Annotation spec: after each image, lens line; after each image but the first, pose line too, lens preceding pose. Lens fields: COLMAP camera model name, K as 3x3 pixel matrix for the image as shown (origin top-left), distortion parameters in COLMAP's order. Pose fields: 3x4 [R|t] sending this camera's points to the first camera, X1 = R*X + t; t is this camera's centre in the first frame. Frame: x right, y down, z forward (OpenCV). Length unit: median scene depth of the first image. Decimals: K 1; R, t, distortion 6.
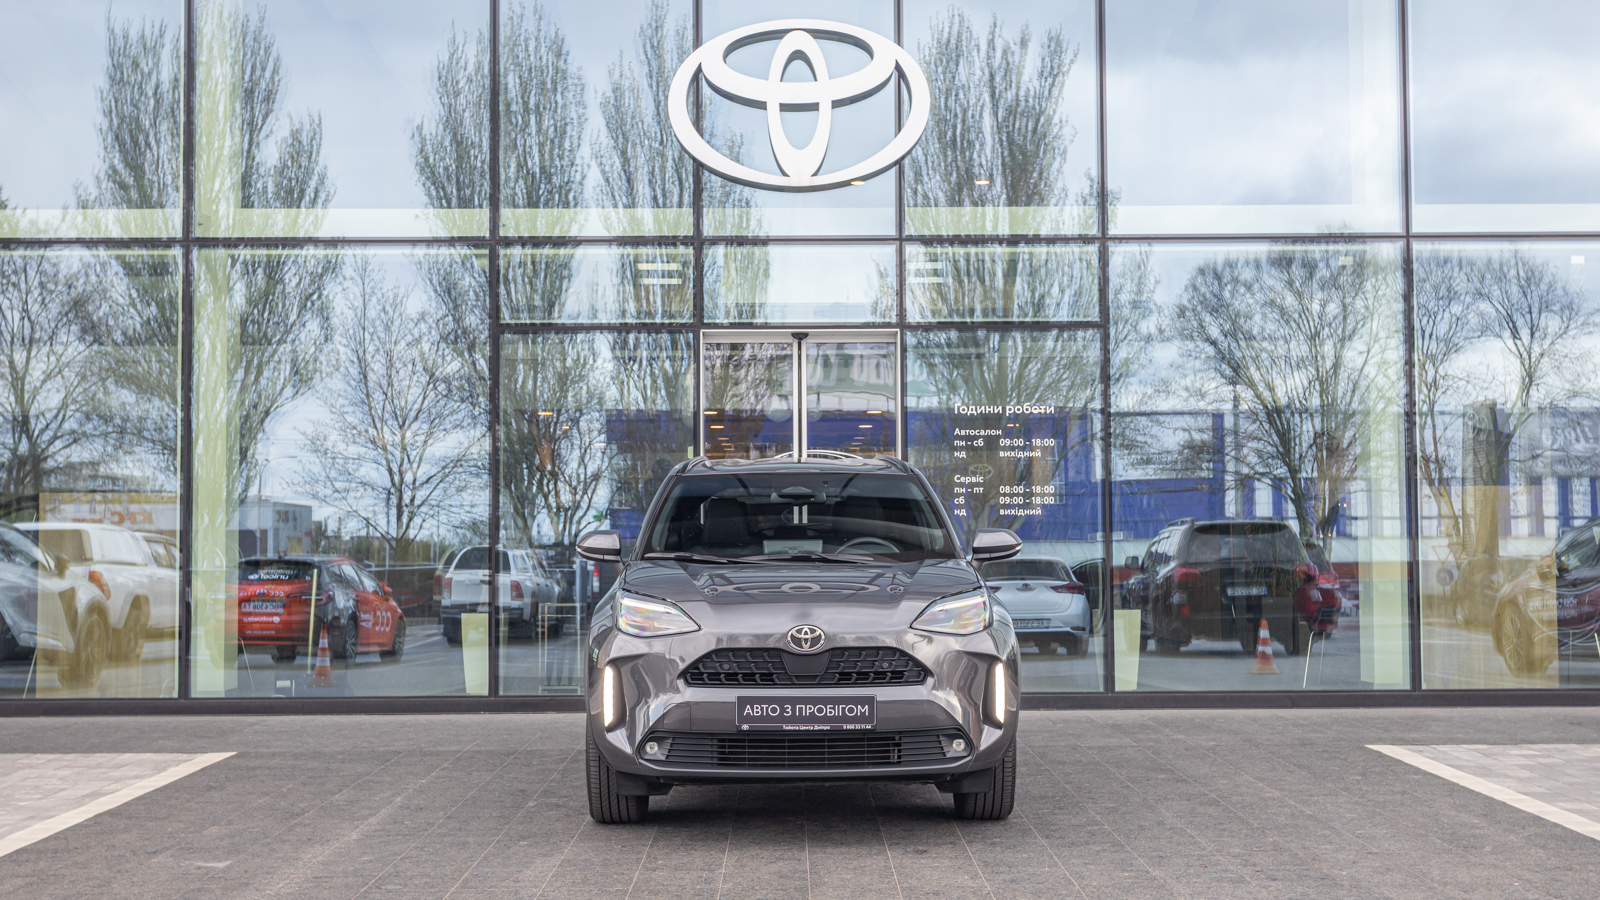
lens RADIAL K [[2851.0, 0, 857.1], [0, 2851.0, 445.1], [0, 0, 1]] dist [-0.002398, 0.035236]
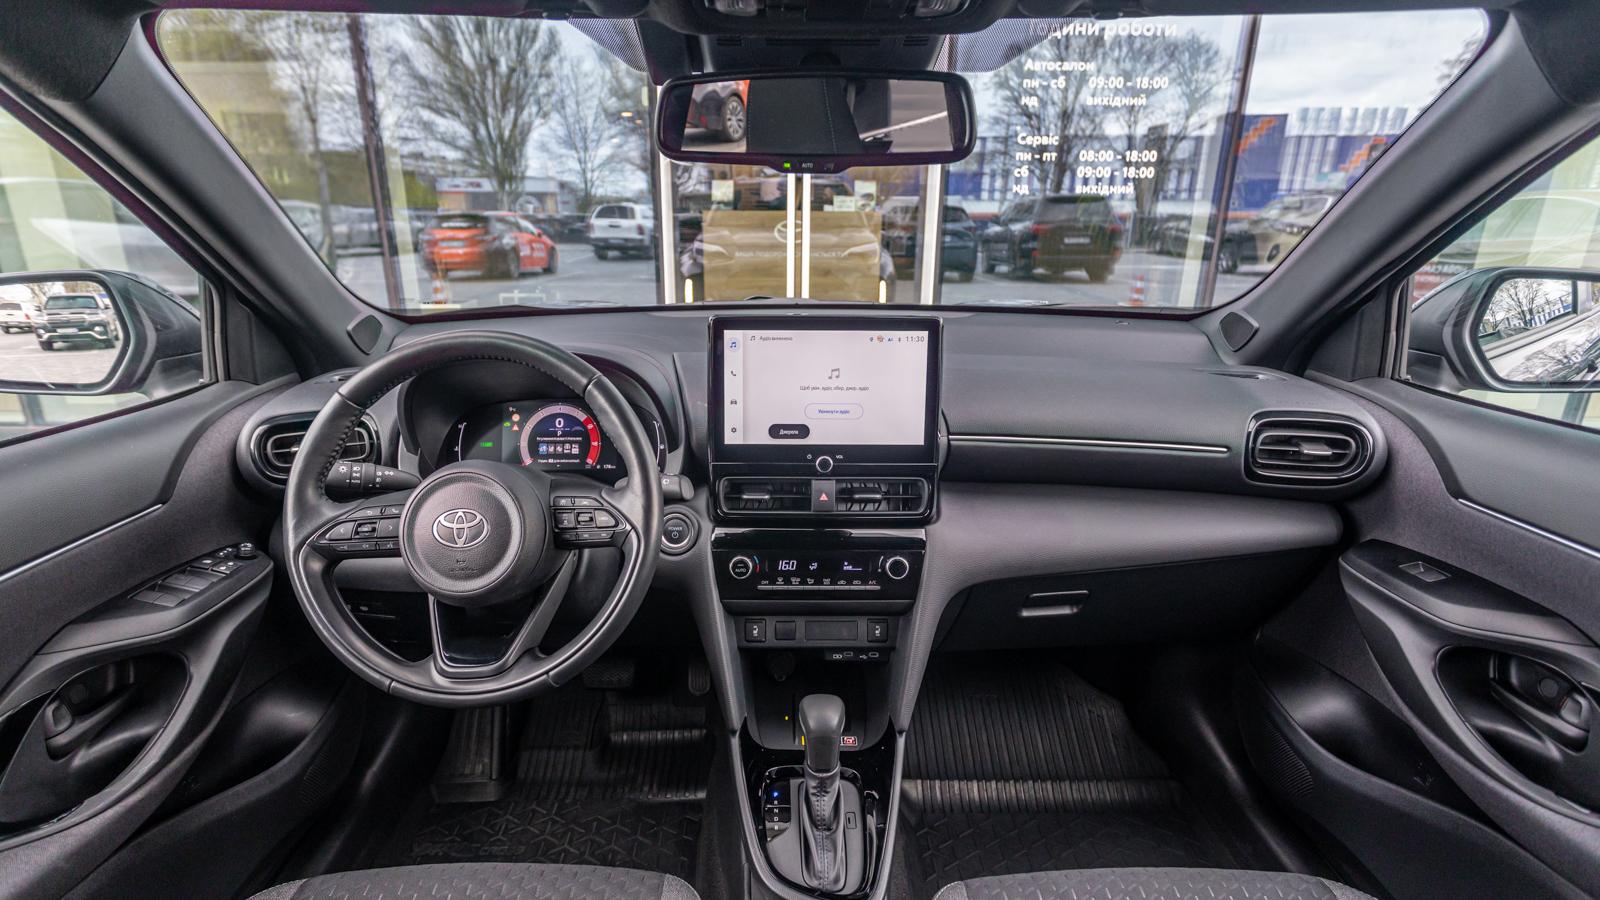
lens RADIAL K [[743.1, 0, 781.5], [0, 743.1, 481.1], [0, 0, 1]] dist [-0.000600, 0.000384]
pose [[0.999441, 0.021179, -0.025873, -0.028311], [-0.009280, 0.919115, 0.393880, 0.027215], [0.032122, -0.393420, 0.918798, 1.201785]]
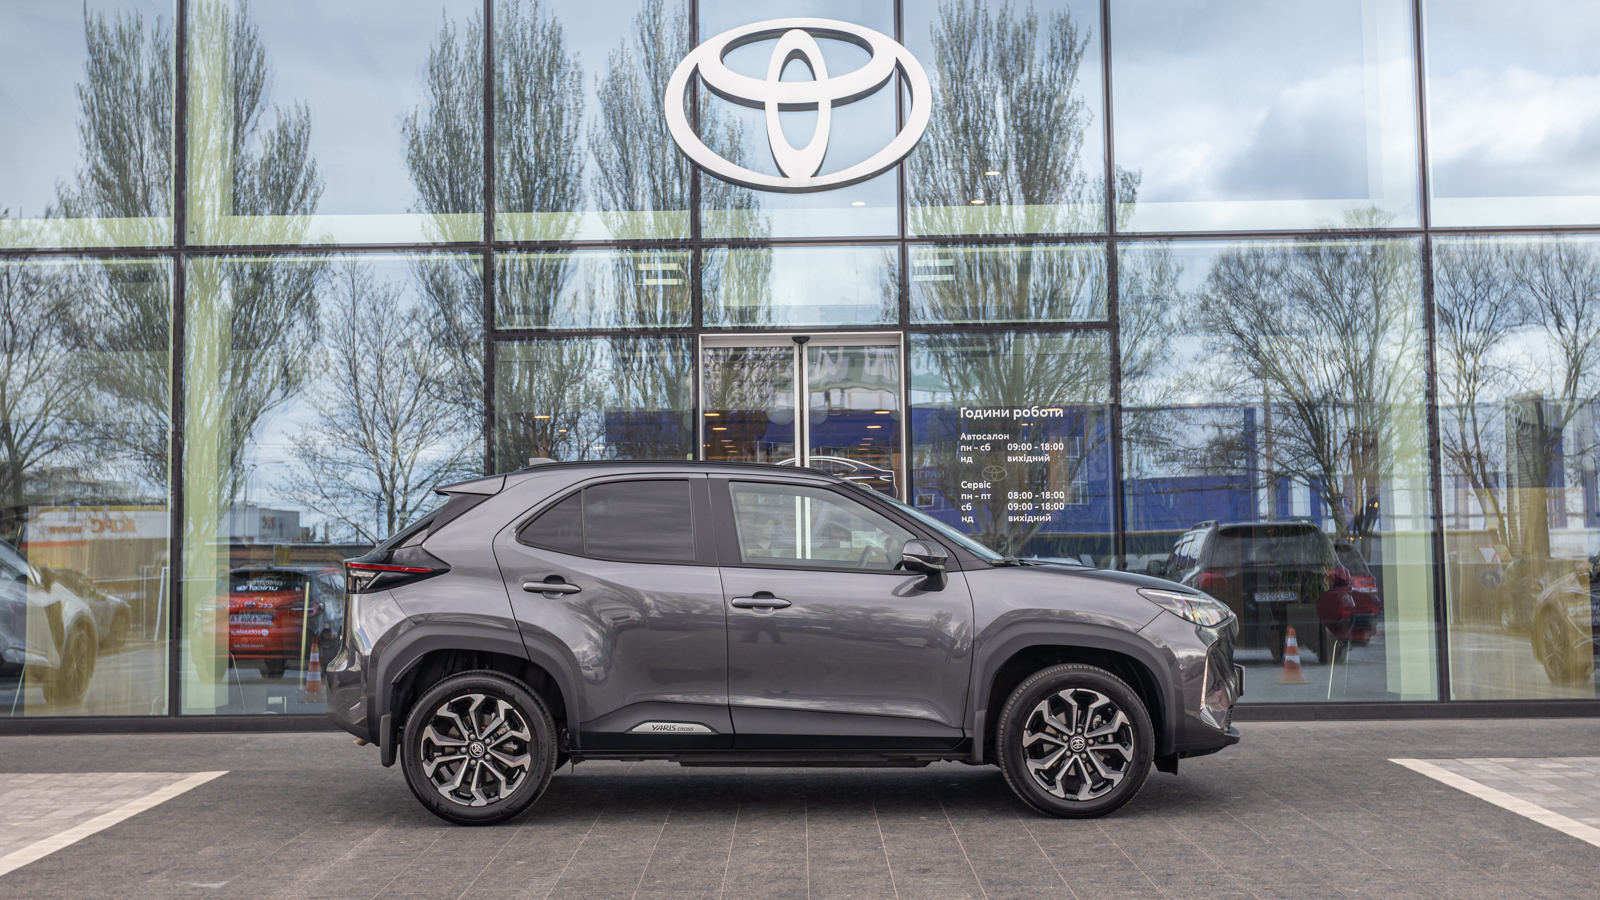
lens RADIAL K [[2830.4, 0, 737.7], [0, 2830.4, 324.2], [0, 0, 1]] dist [-0.005452, 0.065722]
pose [[0.999195, -0.010262, -0.038782, -0.005986], [0.008373, 0.998785, -0.048565, 0.005097], [0.039233, 0.048201, 0.998067, 0.048275]]
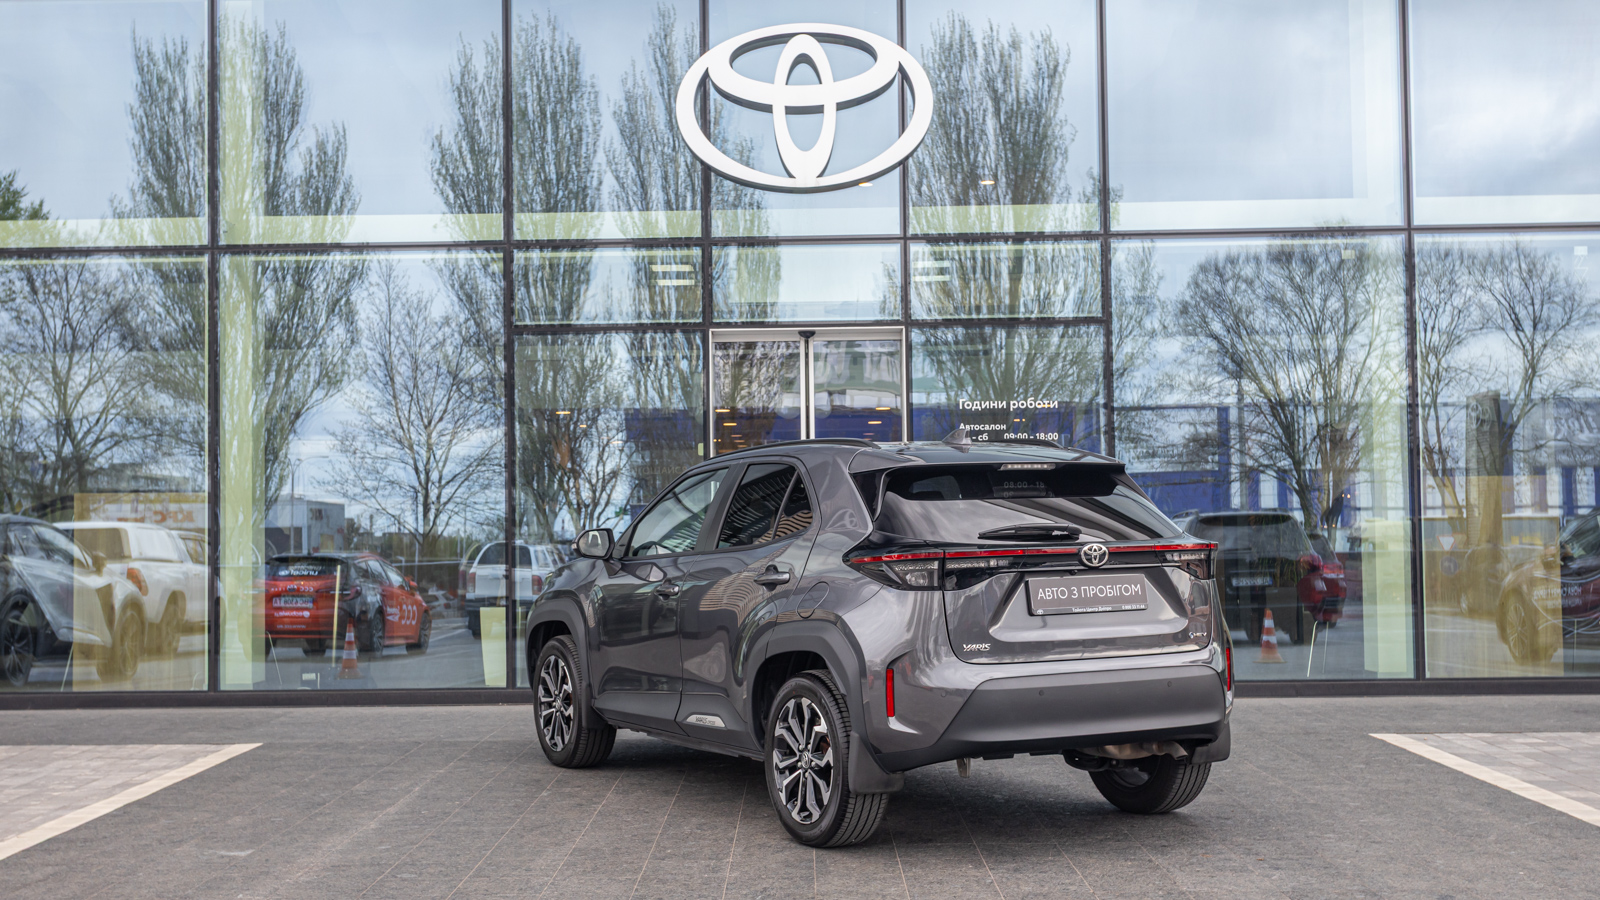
lens RADIAL K [[2819.0, 0, 700.6], [0, 2819.0, 459.7], [0, 0, 1]] dist [-0.001126, 0.022533]
pose [[0.998449, -0.007921, -0.055109, -0.004051], [0.008292, 0.999944, 0.006509, -0.000374], [0.055054, -0.006956, 0.998459, -0.015727]]
